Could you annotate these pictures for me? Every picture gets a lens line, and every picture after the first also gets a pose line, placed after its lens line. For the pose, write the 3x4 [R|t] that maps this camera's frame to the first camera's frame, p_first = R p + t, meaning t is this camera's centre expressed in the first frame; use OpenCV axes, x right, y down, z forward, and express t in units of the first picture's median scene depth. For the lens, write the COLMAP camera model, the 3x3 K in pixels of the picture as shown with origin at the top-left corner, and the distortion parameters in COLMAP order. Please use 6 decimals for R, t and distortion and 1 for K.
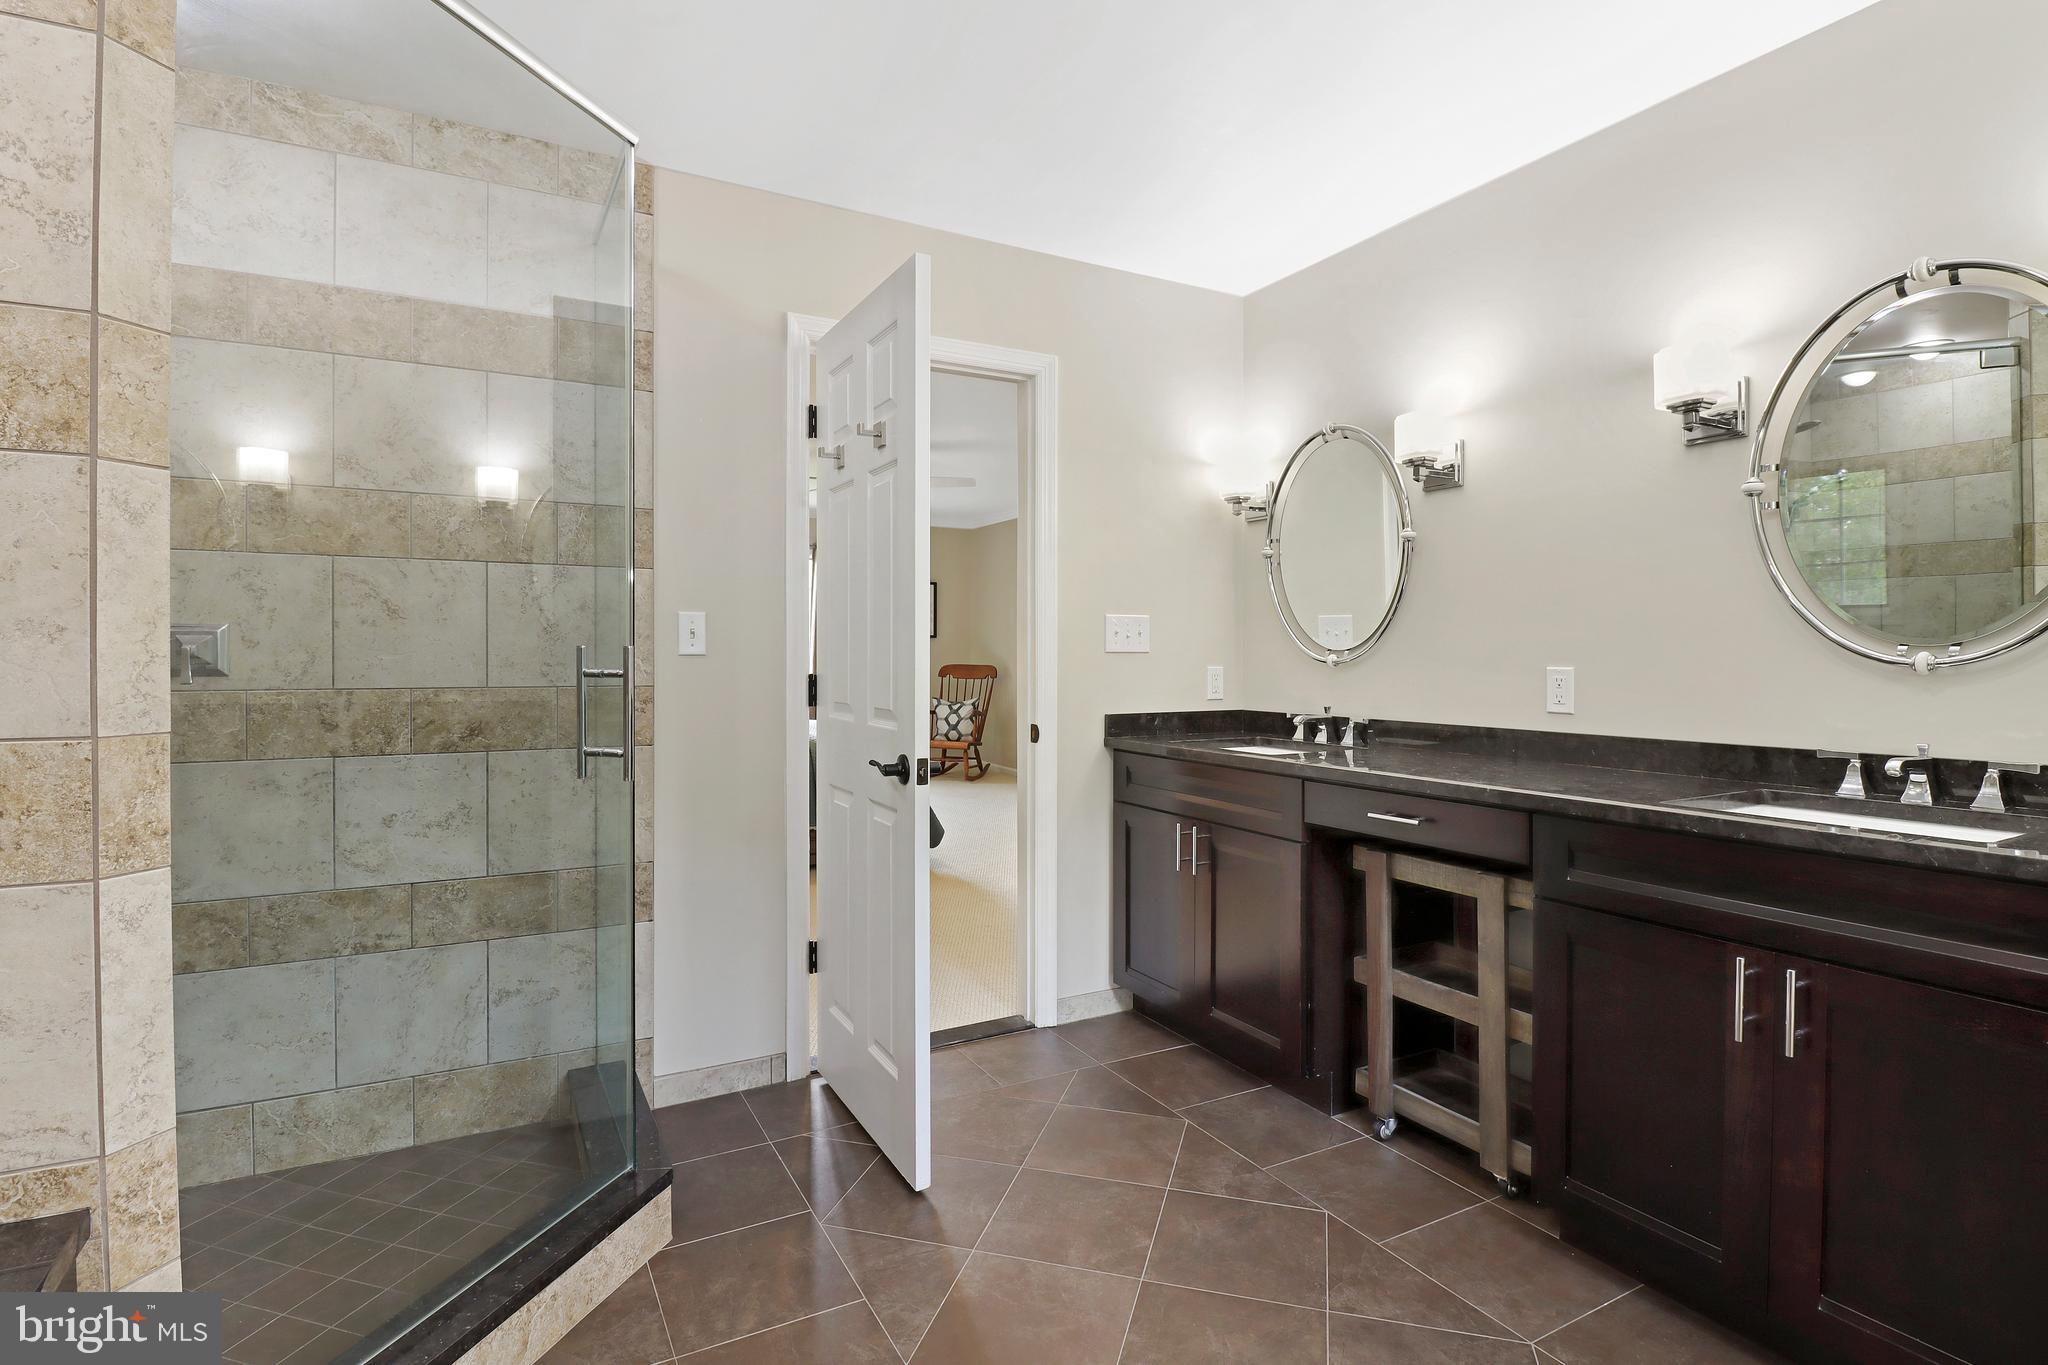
lens RADIAL K [[1020.6, 0, 1023.9], [0, 1020.6, 665.3], [0, 0, 1]] dist [-0.012070, -0.003850]
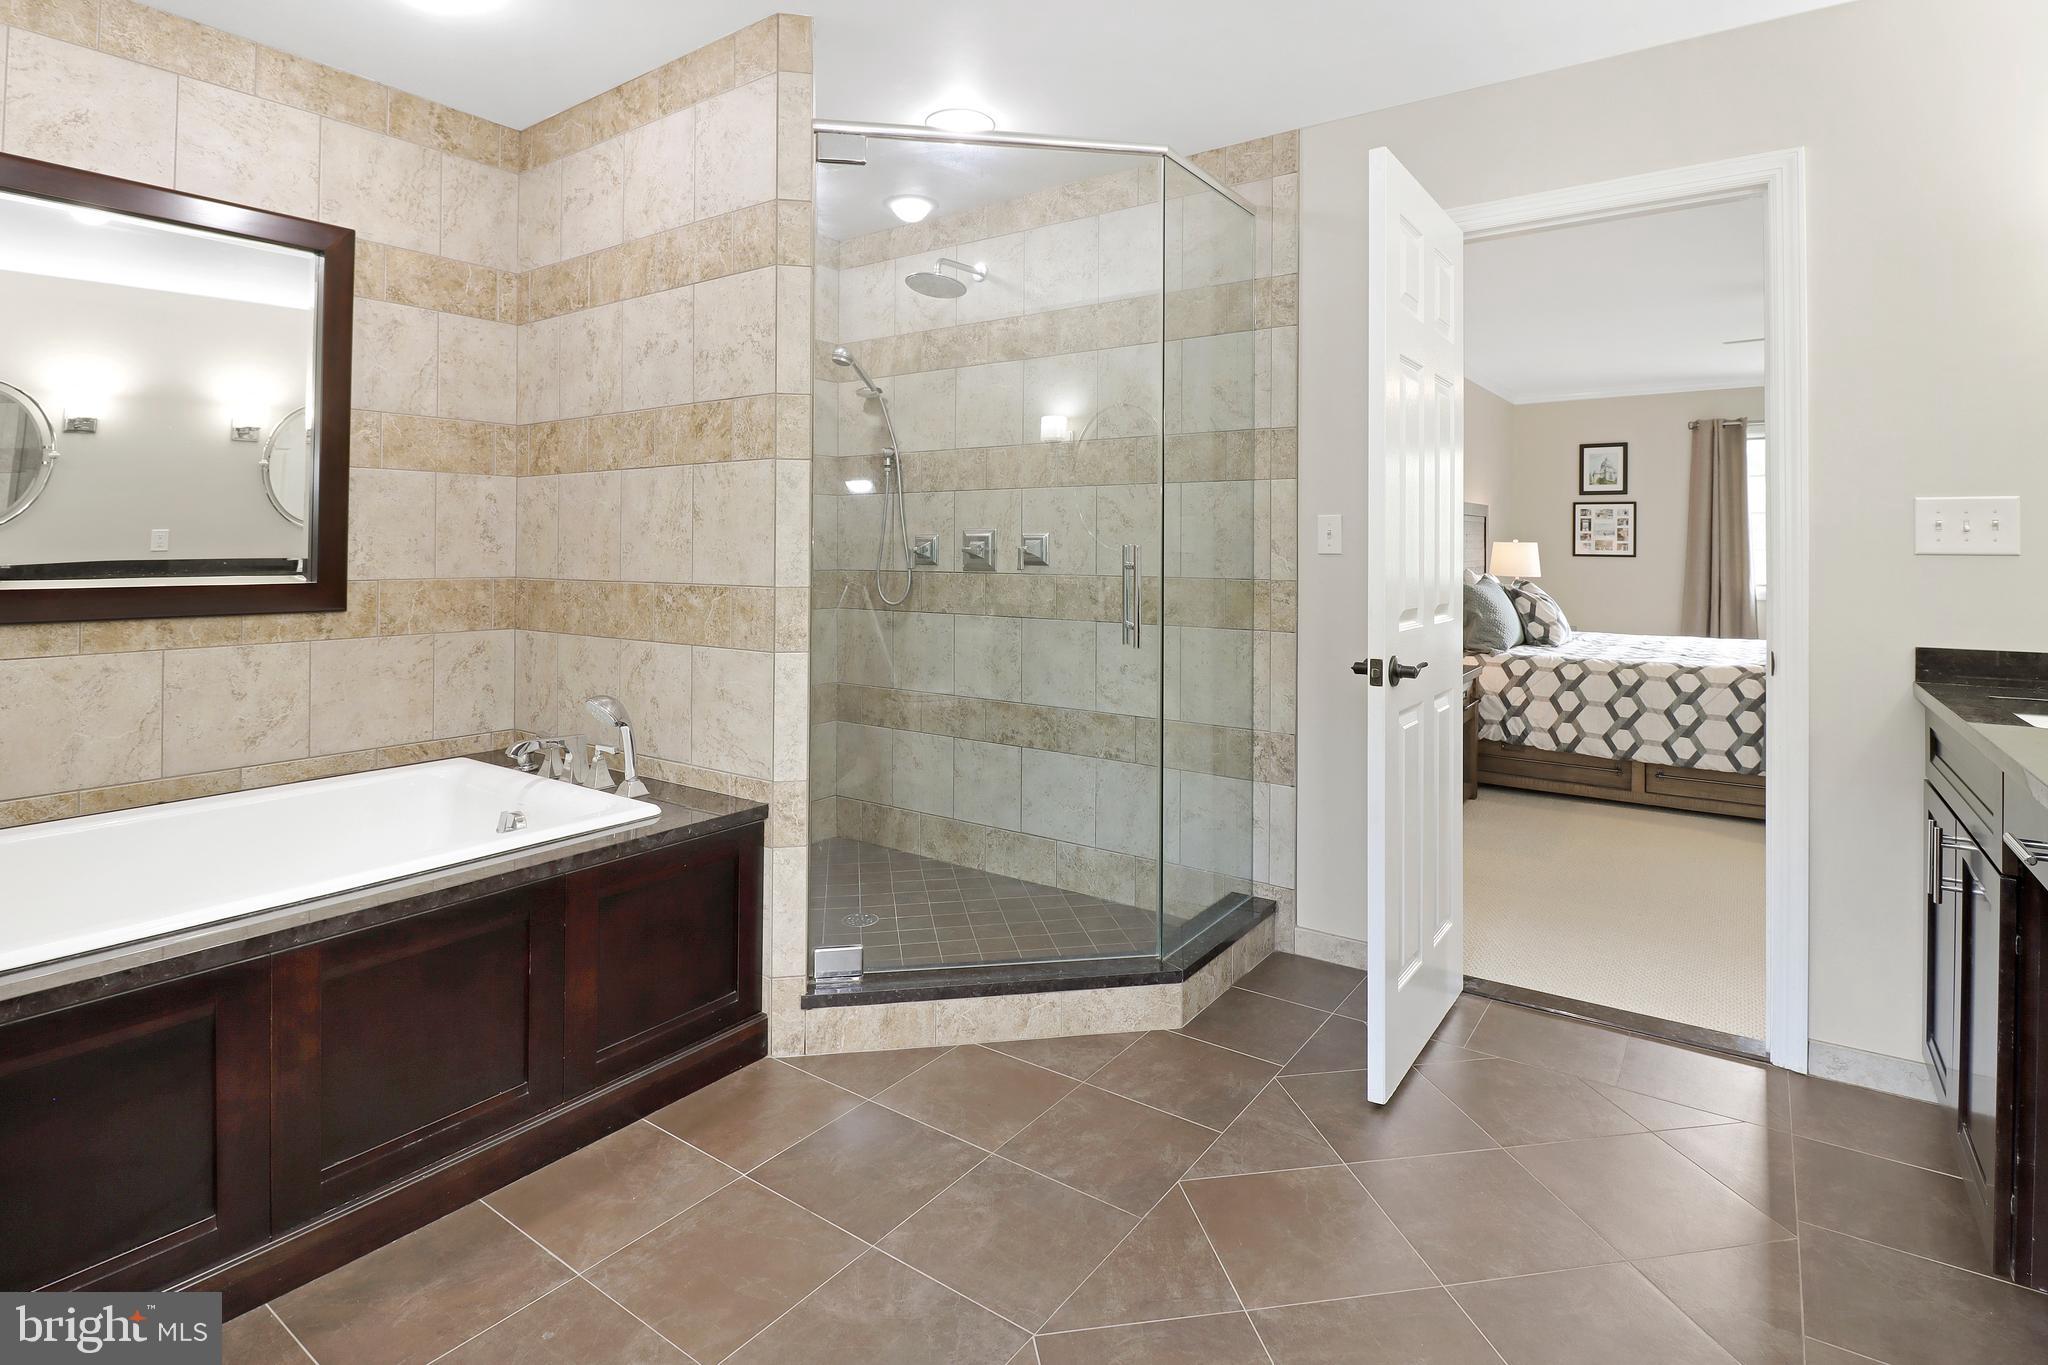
lens RADIAL K [[1020.6, 0, 995.3], [0, 1020.6, 548.9], [0, 0, 1]] dist [-0.012070, -0.003850]
pose [[0.413510, -0.000727, -0.910499, 0.615825], [-0.016599, 0.999827, -0.008336, -0.000626], [0.910348, 0.018561, 0.413427, 0.249024]]
